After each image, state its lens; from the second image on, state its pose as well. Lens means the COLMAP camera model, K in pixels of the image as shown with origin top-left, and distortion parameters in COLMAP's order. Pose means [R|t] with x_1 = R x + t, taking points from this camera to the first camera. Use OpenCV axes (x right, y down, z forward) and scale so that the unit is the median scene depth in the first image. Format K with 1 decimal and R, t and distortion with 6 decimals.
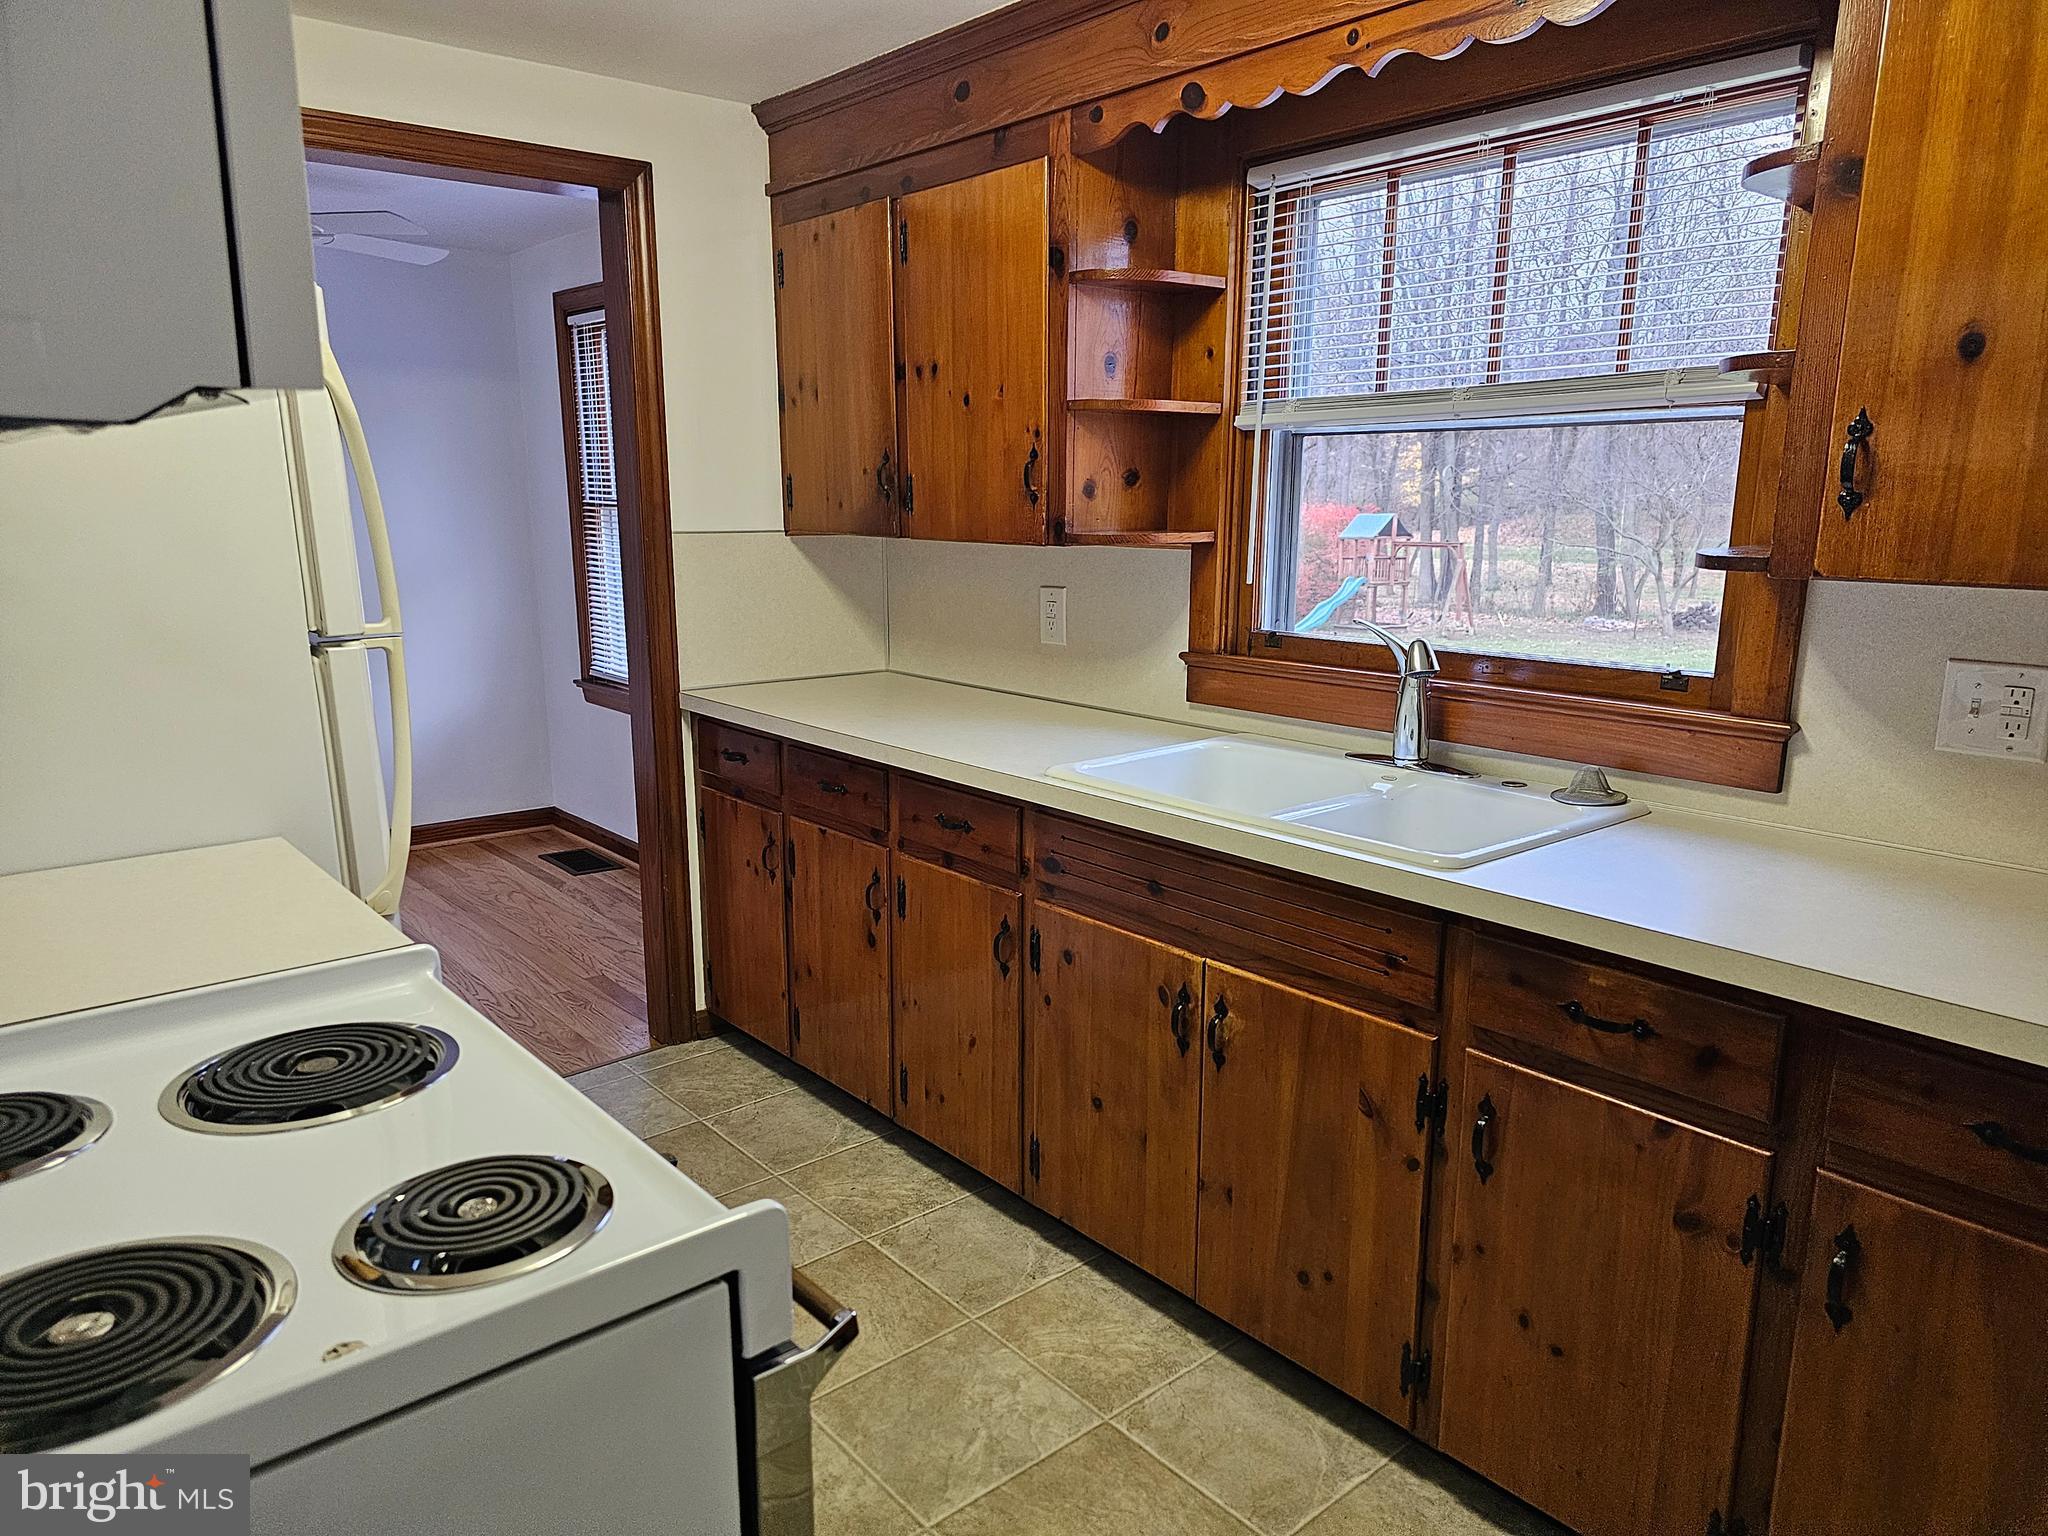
lens RADIAL K [[1388.0, 0, 1030.8], [0, 1388.0, 785.4], [0, 0, 1]] dist [0.116564, -0.143635]
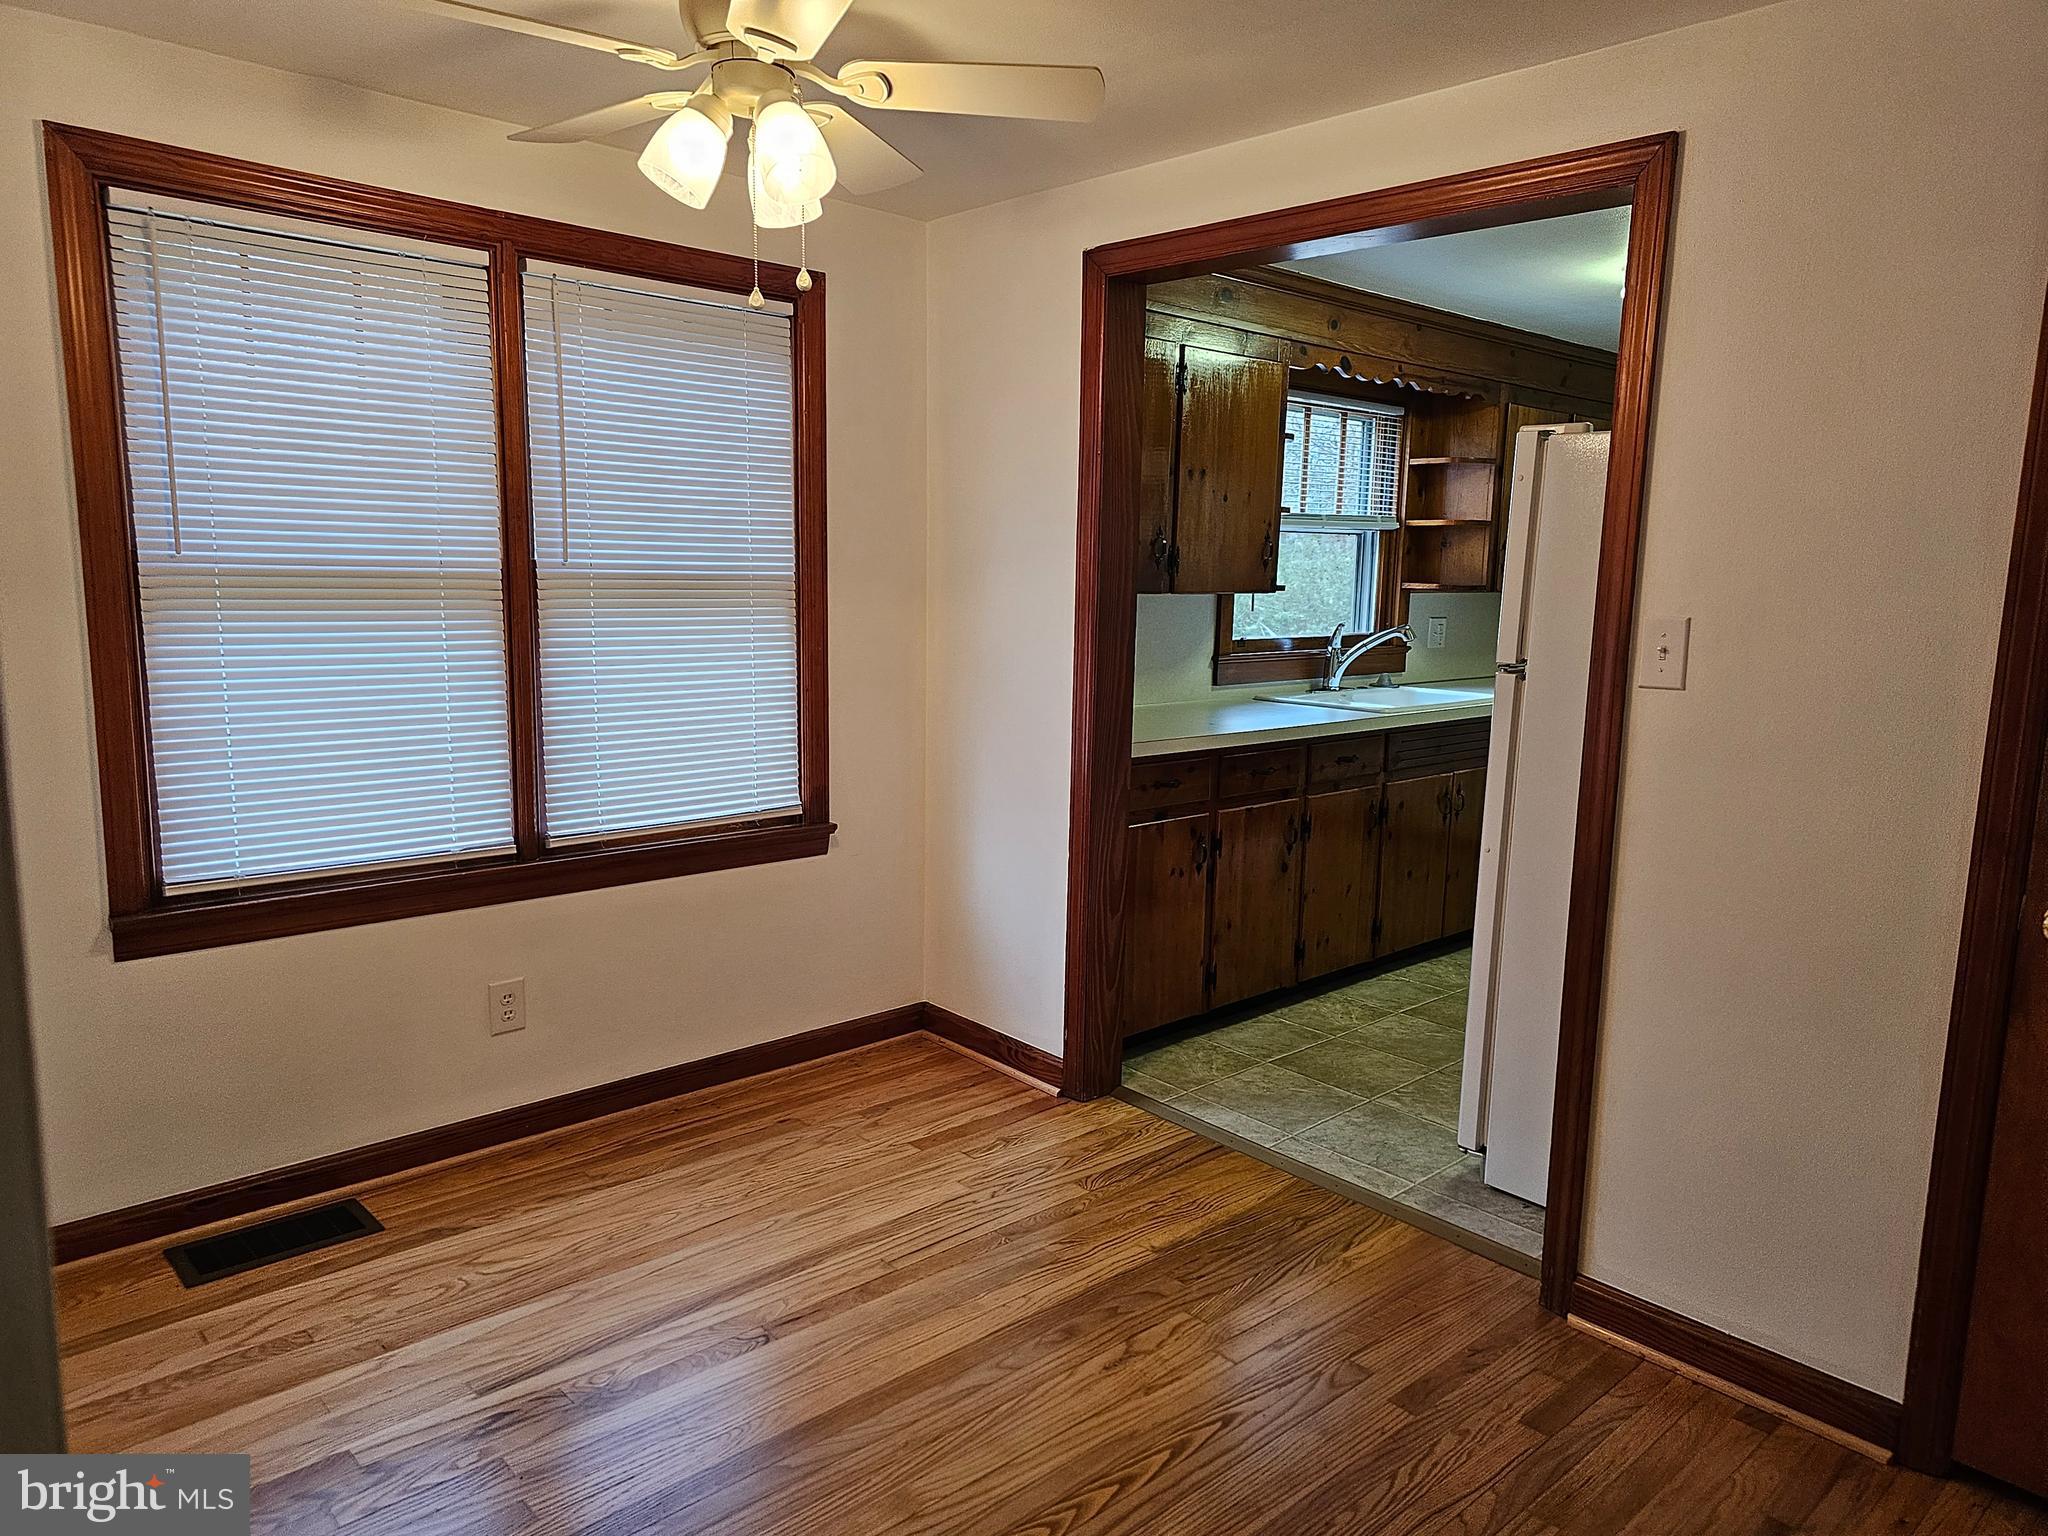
lens RADIAL K [[1388.0, 0, 1030.8], [0, 1388.0, 785.4], [0, 0, 1]] dist [0.116564, -0.143635]
pose [[-0.048539, -0.159550, 0.985996, -1.513294], [0.194910, 0.966669, 0.166018, -0.262208], [-0.979619, 0.200239, -0.015824, 1.265156]]
